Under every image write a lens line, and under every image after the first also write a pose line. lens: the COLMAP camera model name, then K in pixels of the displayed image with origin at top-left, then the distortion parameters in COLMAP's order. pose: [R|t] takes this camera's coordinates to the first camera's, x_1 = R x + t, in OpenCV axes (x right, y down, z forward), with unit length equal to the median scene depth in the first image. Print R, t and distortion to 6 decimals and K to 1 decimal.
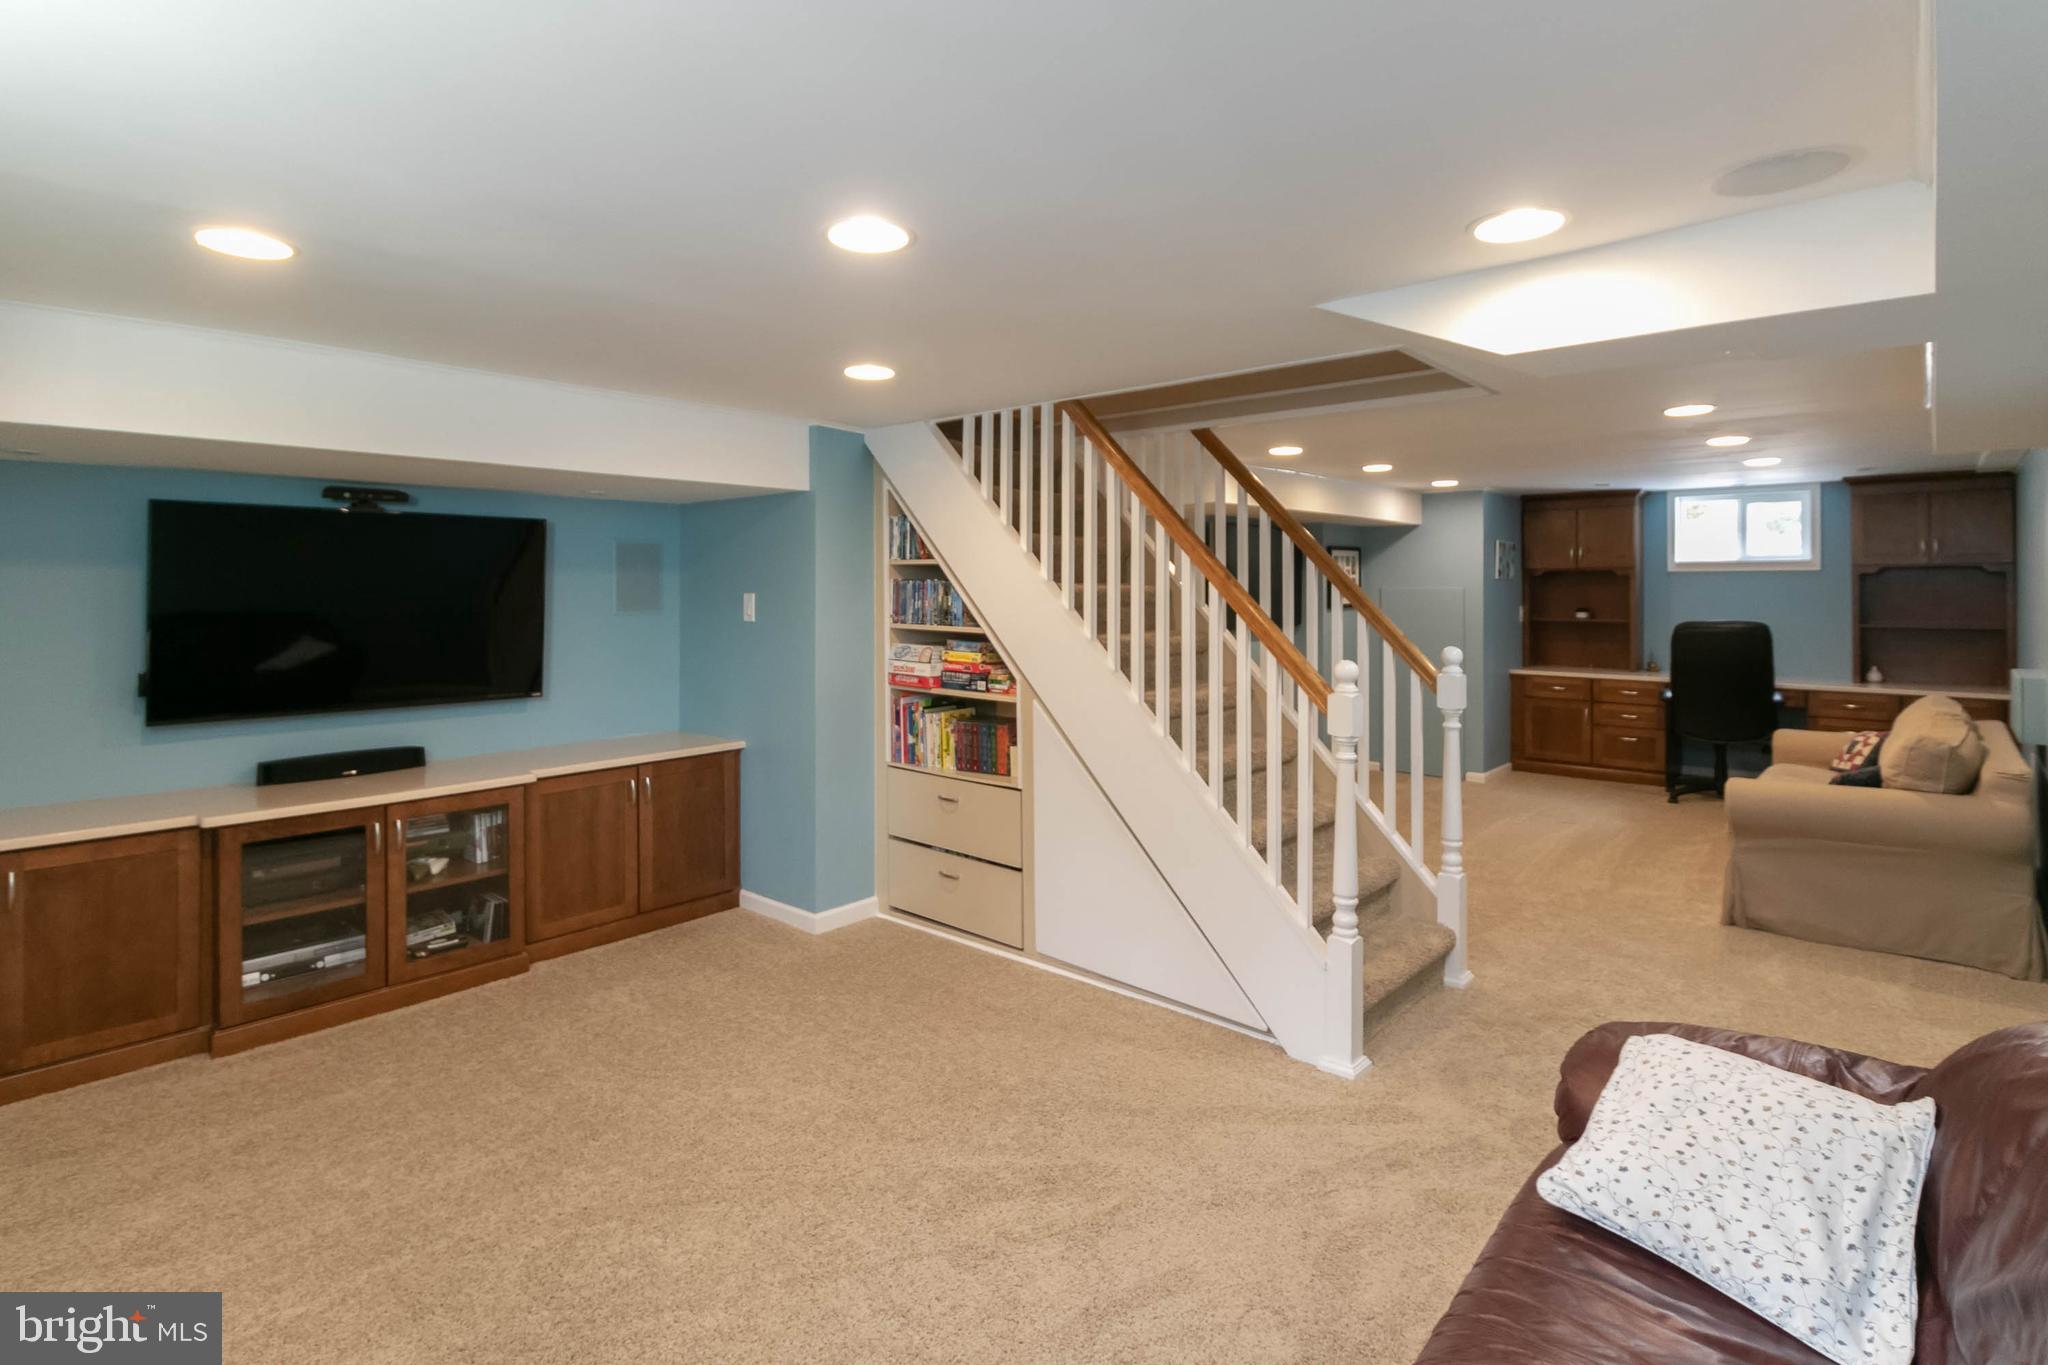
lens RADIAL K [[1004.5, 0, 1049.1], [0, 1004.5, 595.0], [0, 0, 1]] dist [-0.000054, -0.004754]
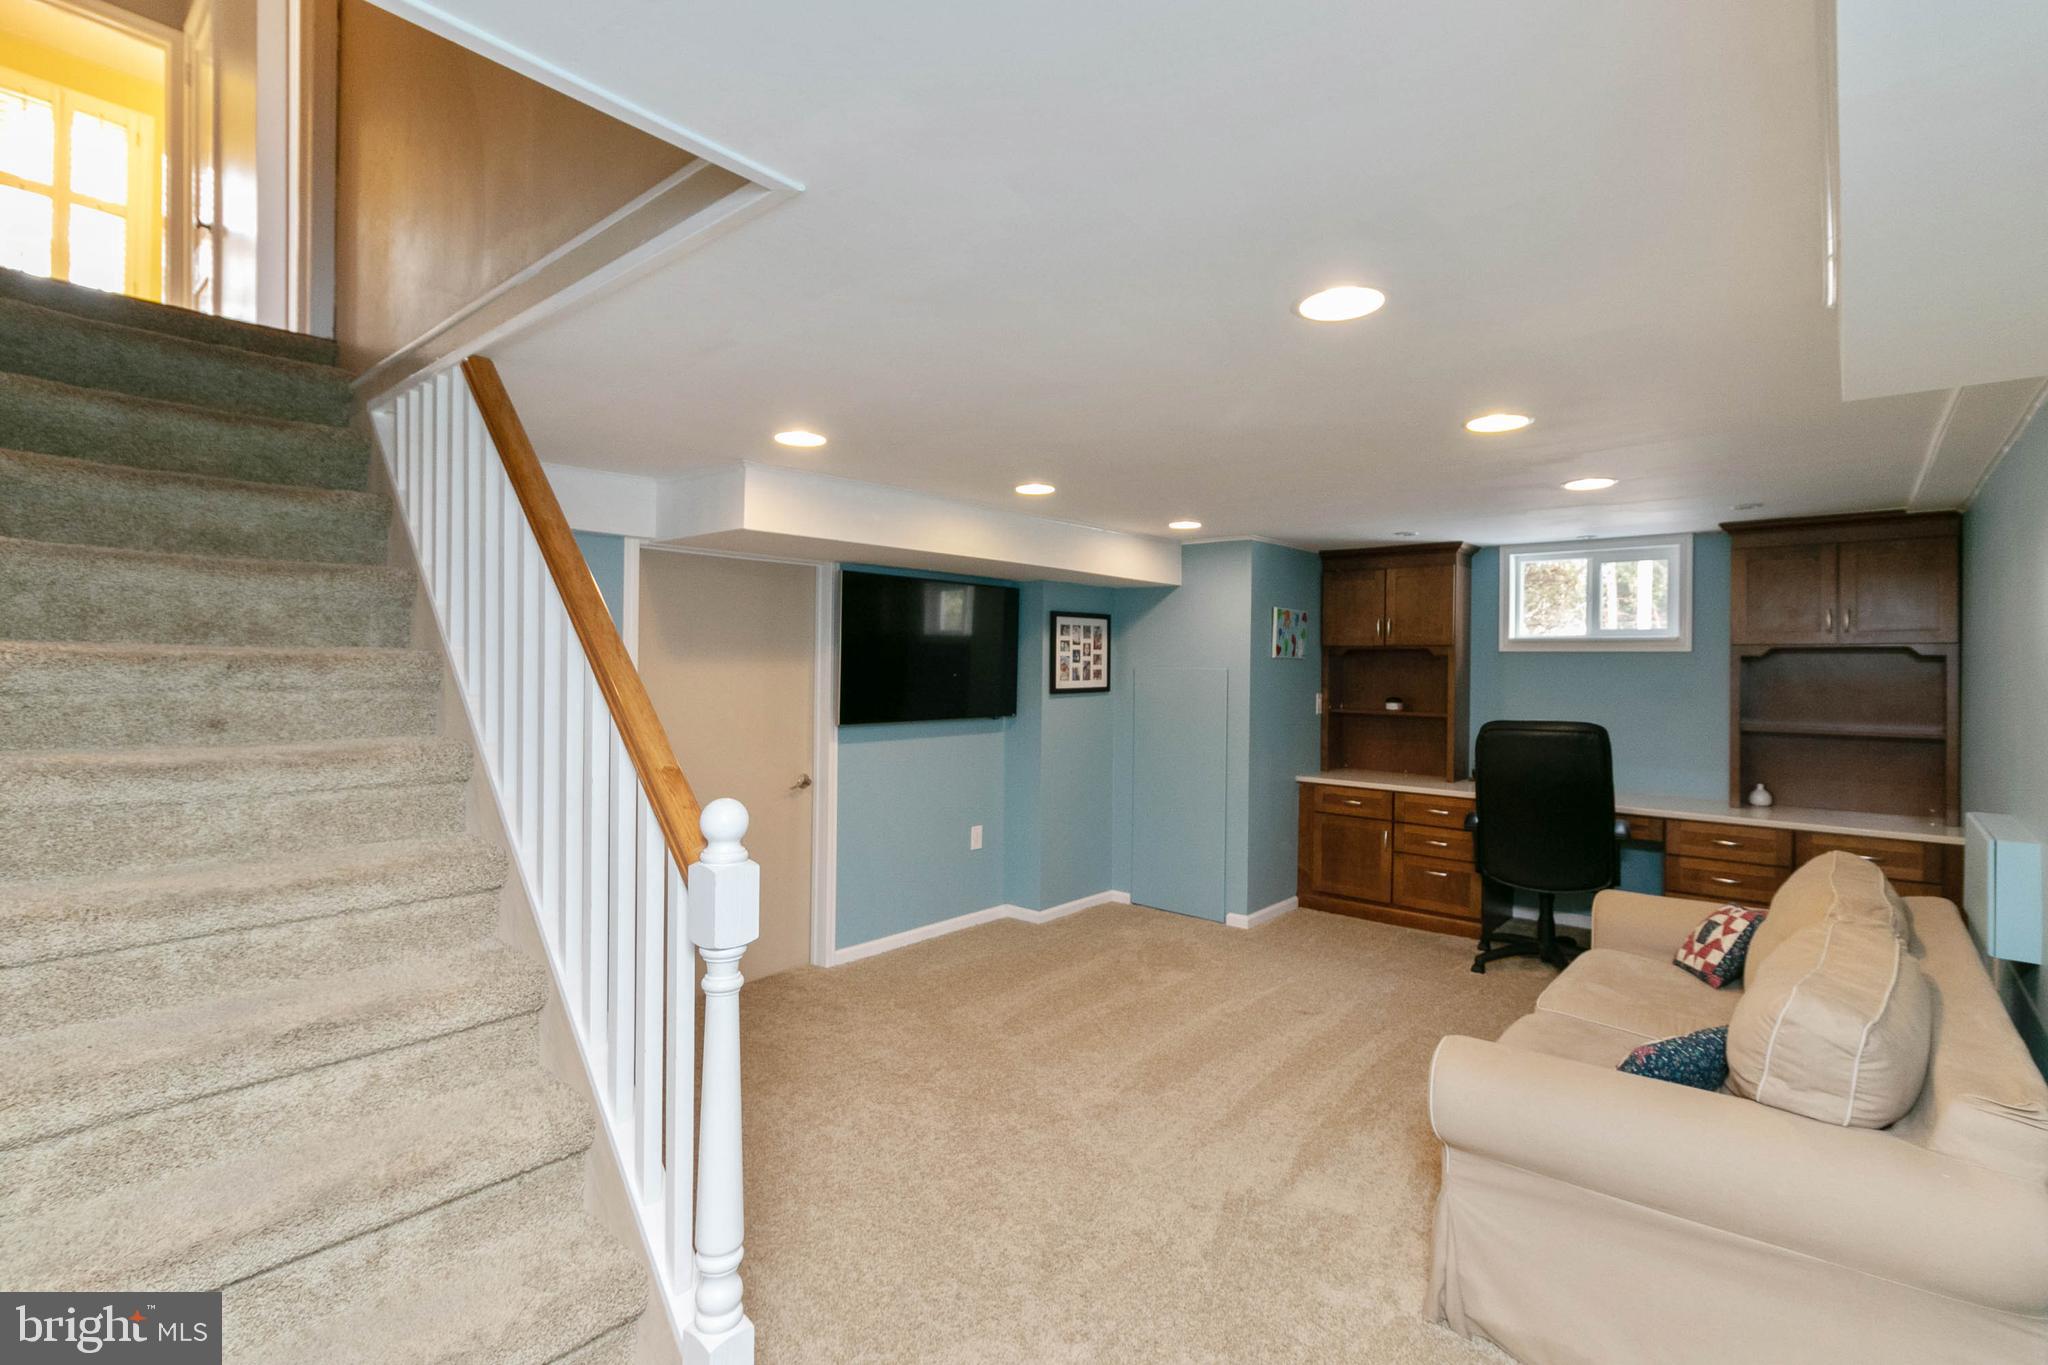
lens RADIAL K [[948.9, 0, 1043.1], [0, 948.9, 669.7], [0, 0, 1]] dist [0.004144, 0.001924]
pose [[0.999680, 0.013596, 0.021318, 0.271209], [-0.013550, 0.999906, -0.002306, -0.002922], [-0.021347, 0.002017, 0.999770, 0.302646]]
